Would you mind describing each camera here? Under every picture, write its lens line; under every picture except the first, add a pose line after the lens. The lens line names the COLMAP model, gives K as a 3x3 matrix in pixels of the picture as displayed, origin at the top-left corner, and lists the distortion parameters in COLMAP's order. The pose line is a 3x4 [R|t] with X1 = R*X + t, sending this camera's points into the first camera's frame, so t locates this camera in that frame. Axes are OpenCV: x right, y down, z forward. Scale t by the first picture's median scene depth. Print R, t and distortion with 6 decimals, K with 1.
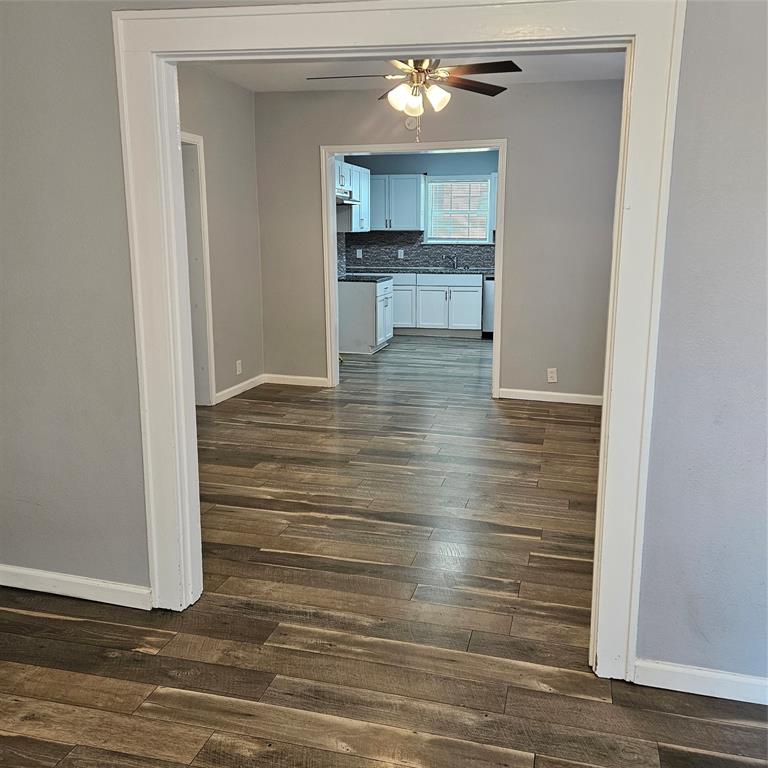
lens RADIAL K [[761.9, 0, 385.5], [0, 761.9, 356.4], [0, 0, 1]] dist [0.052993, 0.000000]
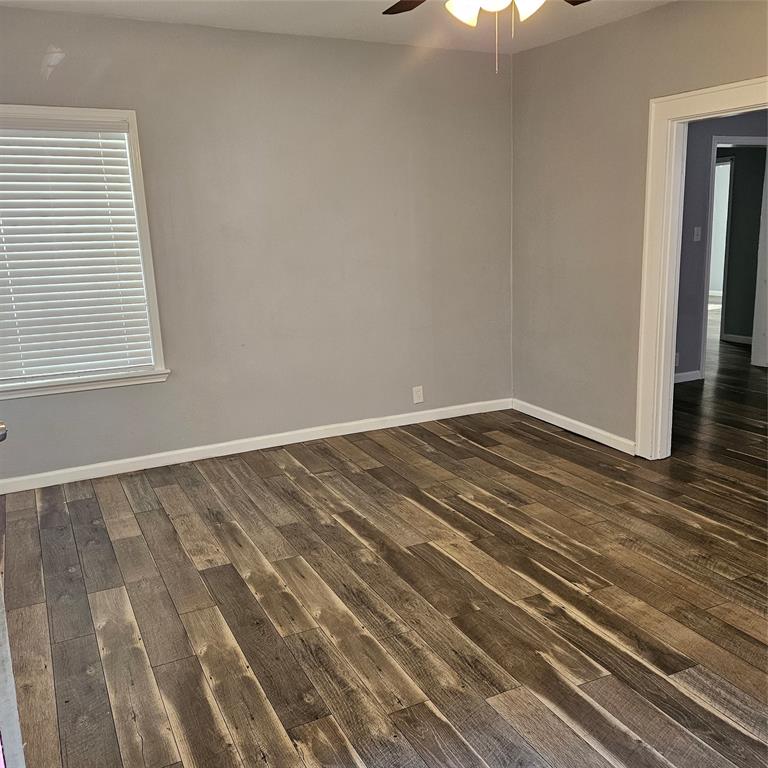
lens RADIAL K [[761.9, 0, 384.6], [0, 761.9, 383.7], [0, 0, 1]] dist [0.052993, 0.000000]
pose [[0.666624, 0.135629, -0.732951, 0.594936], [-0.099988, 0.990691, 0.092383, 0.083385], [0.738658, 0.011701, 0.673979, -0.584900]]
